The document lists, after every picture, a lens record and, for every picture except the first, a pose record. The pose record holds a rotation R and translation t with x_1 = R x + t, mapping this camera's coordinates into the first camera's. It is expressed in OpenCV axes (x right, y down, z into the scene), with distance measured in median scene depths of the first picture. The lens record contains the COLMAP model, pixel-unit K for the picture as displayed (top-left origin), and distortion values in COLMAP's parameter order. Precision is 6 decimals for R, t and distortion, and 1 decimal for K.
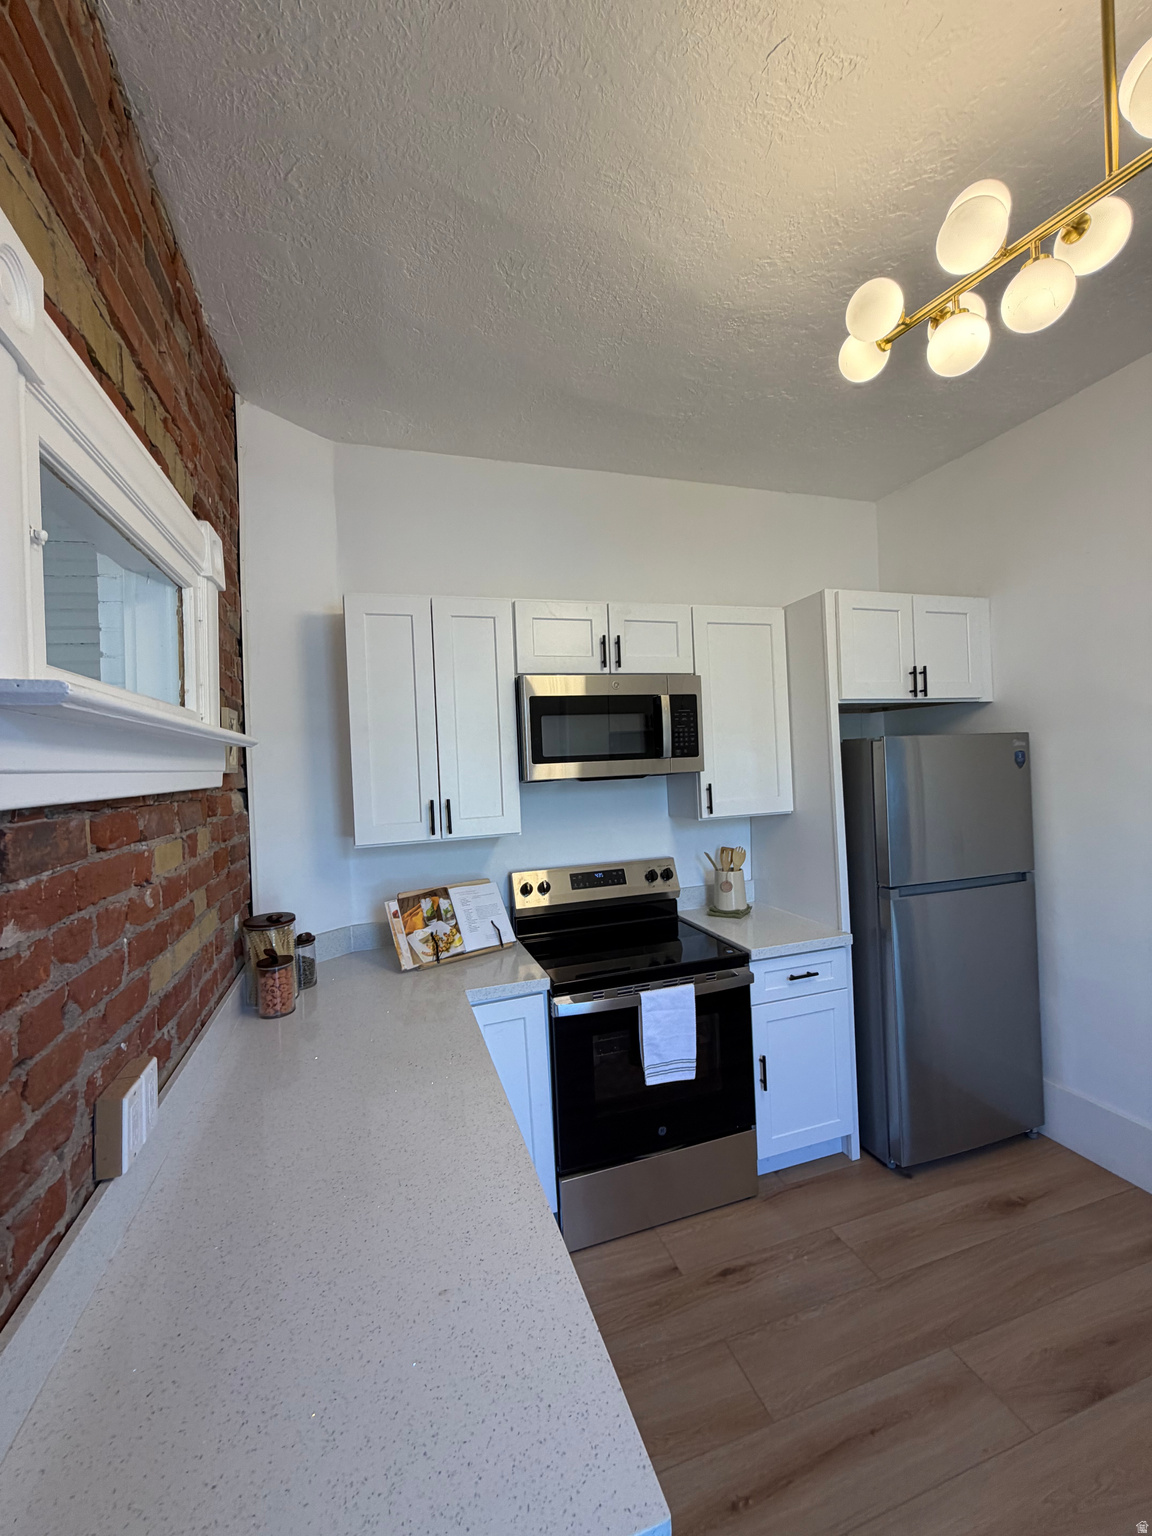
lens RADIAL K [[612.2, 0, 571.4], [0, 612.2, 765.6], [0, 0, 1]] dist [-0.002028, 0.000724]
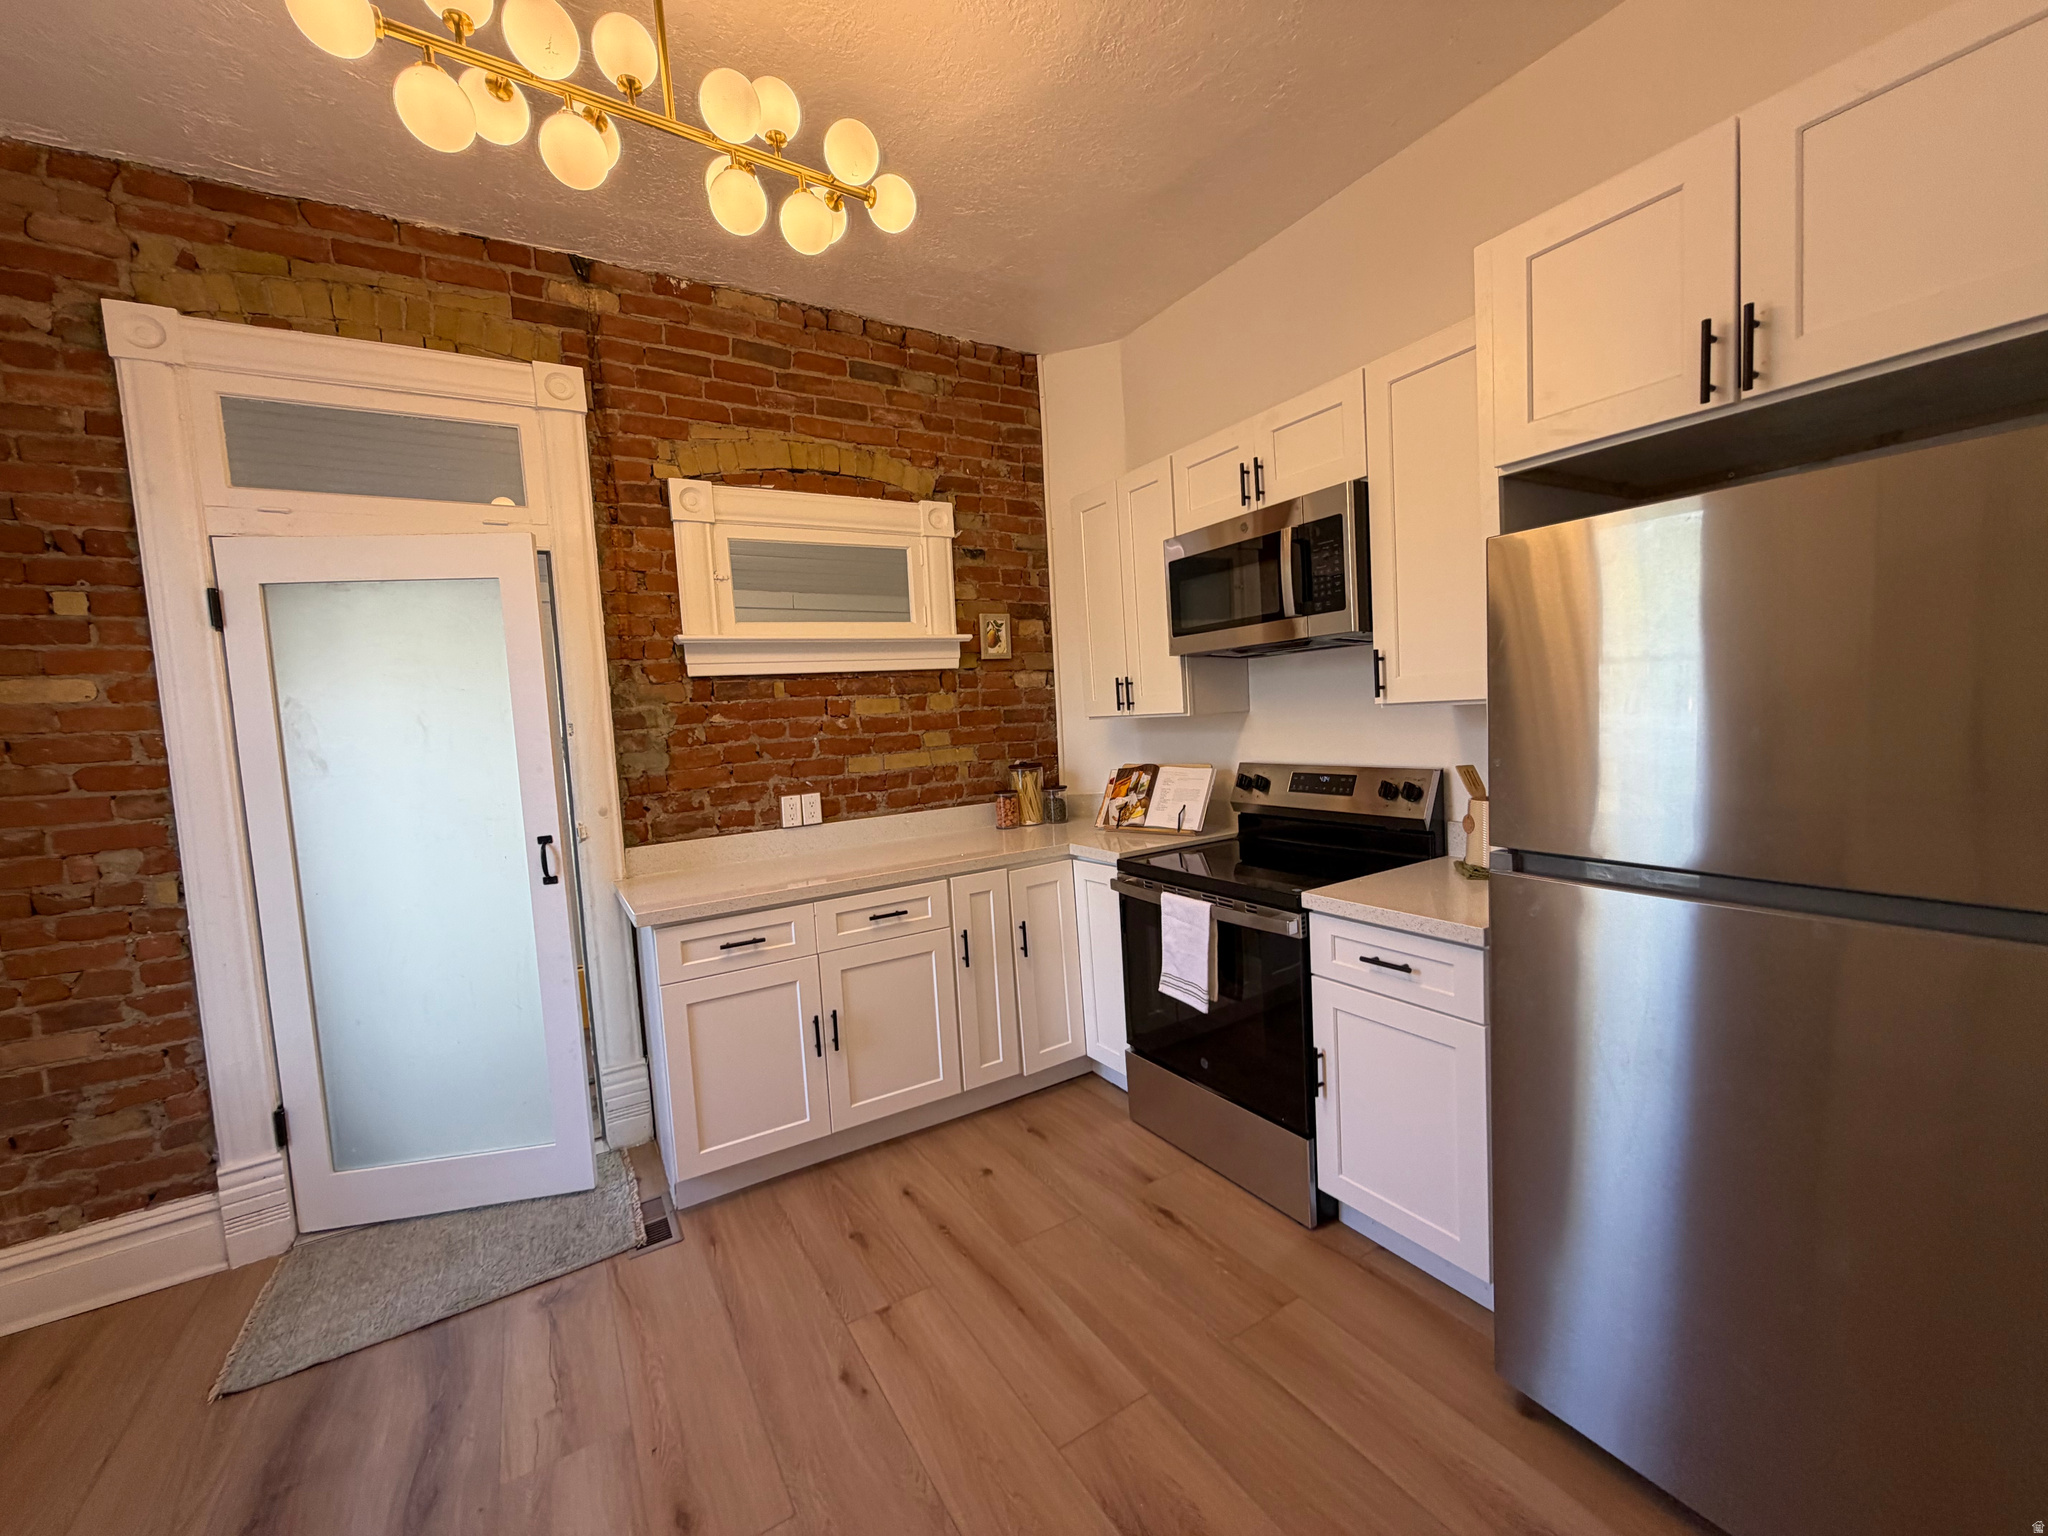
lens RADIAL K [[816.3, 0, 1021.4], [0, 816.3, 768.2], [0, 0, 1]] dist [-0.002028, 0.000724]
pose [[0.240345, 0.099284, -0.965597, 1.080404], [0.043270, 0.992671, 0.112838, 0.043951], [0.969723, -0.068901, 0.234287, 0.481284]]
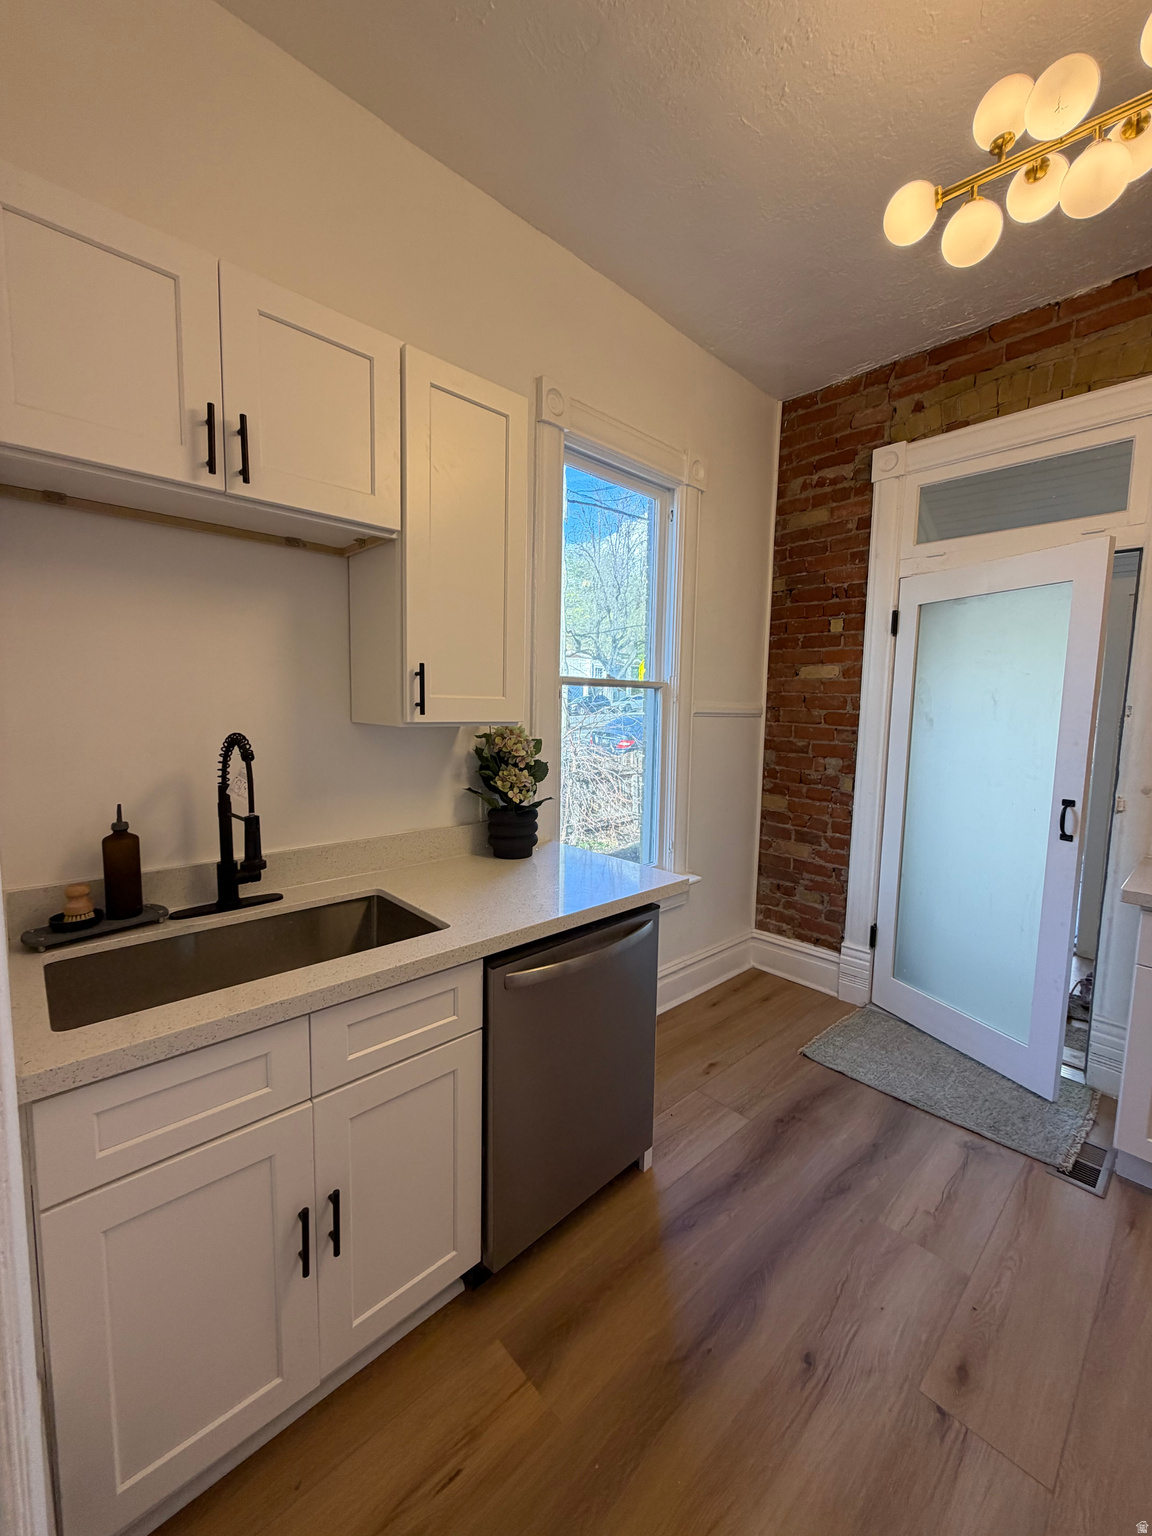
lens RADIAL K [[612.2, 0, 574.2], [0, 612.2, 764.1], [0, 0, 1]] dist [-0.002028, 0.000724]
pose [[-0.906321, 0.068387, -0.417019, 0.990520], [0.018966, 0.992407, 0.121525, 0.041670], [0.422163, 0.102231, -0.900737, 0.641739]]
